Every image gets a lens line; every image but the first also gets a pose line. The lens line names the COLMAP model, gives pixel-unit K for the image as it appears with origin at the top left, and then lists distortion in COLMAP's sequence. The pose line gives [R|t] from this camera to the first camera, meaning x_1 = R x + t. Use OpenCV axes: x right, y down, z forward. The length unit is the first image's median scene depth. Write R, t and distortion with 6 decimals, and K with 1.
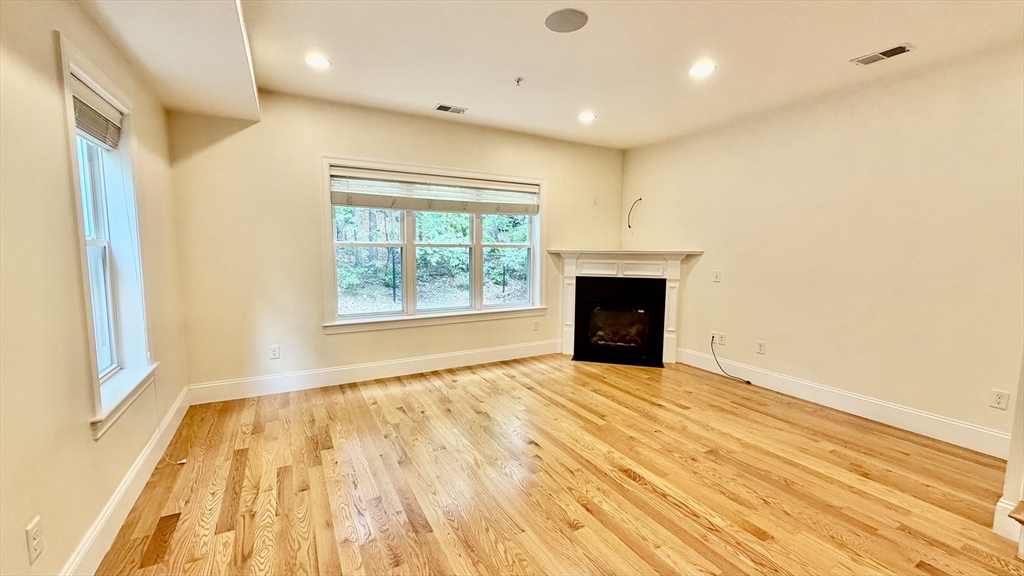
lens RADIAL K [[405.8, 0, 508.1], [0, 405.8, 287.4], [0, 0, 1]] dist [-0.000780, -0.000345]
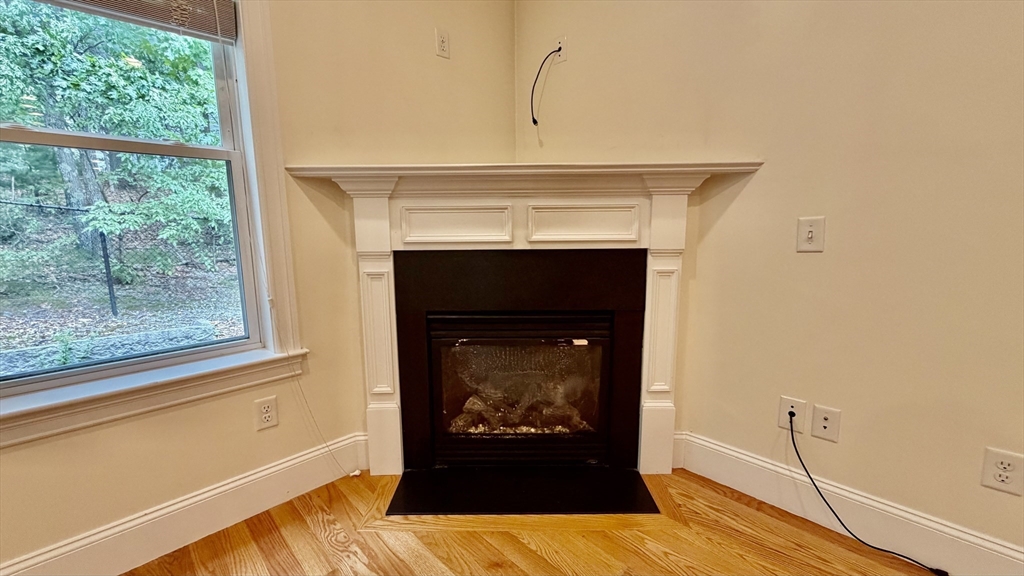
lens RADIAL K [[405.8, 0, 508.1], [0, 405.8, 287.4], [0, 0, 1]] dist [-0.000780, -0.000345]
pose [[0.962666, -0.056680, 0.264693, 0.170649], [0.043317, 0.997488, 0.056056, -0.012334], [-0.267205, -0.042498, 0.962702, 0.660675]]
